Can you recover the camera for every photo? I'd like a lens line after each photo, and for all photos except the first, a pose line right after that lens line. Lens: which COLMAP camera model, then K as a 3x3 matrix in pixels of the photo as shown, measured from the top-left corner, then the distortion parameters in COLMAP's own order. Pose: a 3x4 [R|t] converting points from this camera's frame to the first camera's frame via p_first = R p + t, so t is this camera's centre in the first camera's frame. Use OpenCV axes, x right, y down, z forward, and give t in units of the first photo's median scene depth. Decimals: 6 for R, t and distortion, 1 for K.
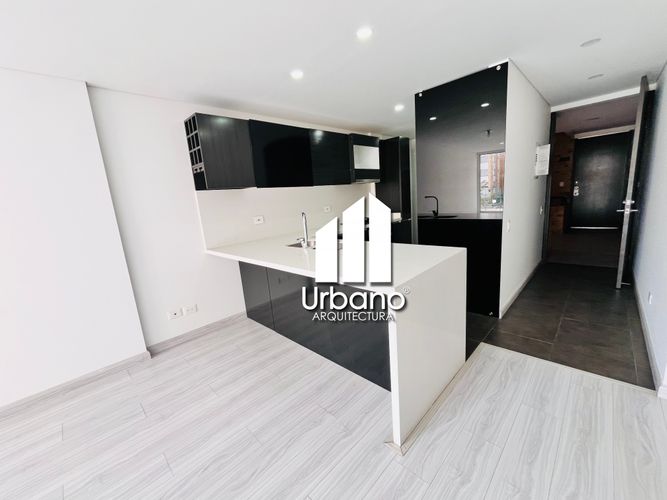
lens RADIAL K [[270.9, 0, 330.5], [0, 270.9, 249.9], [0, 0, 1]] dist [-0.001821, -0.000220]
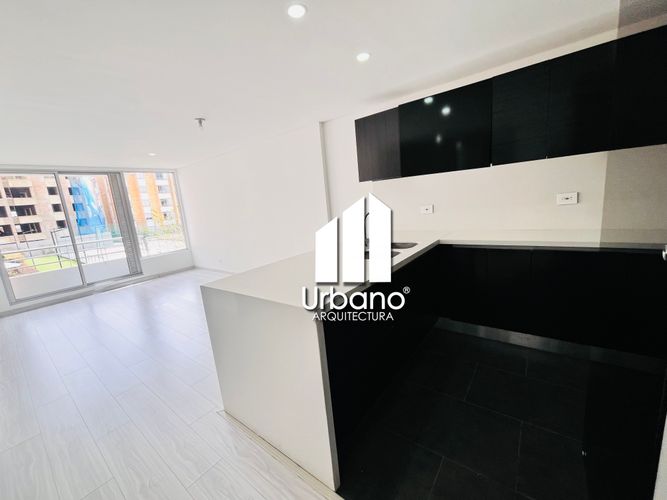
lens RADIAL K [[270.9, 0, 331.5], [0, 270.9, 250.0], [0, 0, 1]] dist [-0.001821, -0.000220]
pose [[0.133642, 0.247002, -0.959755, 0.735906], [-0.109489, 0.966194, 0.233413, -0.190879], [0.984963, 0.073889, 0.156168, 0.671562]]
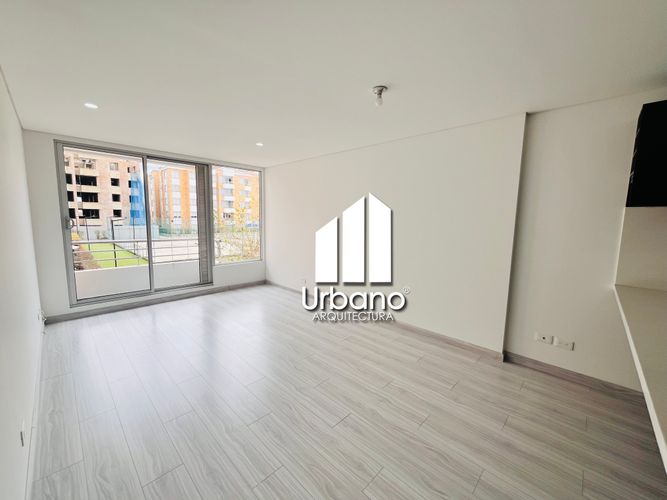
lens RADIAL K [[270.9, 0, 331.3], [0, 270.9, 249.8], [0, 0, 1]] dist [-0.001821, -0.000220]
pose [[0.009261, 0.197147, -0.980330, 0.269101], [-0.209428, 0.959012, 0.190881, -0.077838], [0.977780, 0.203541, 0.050170, 0.185773]]
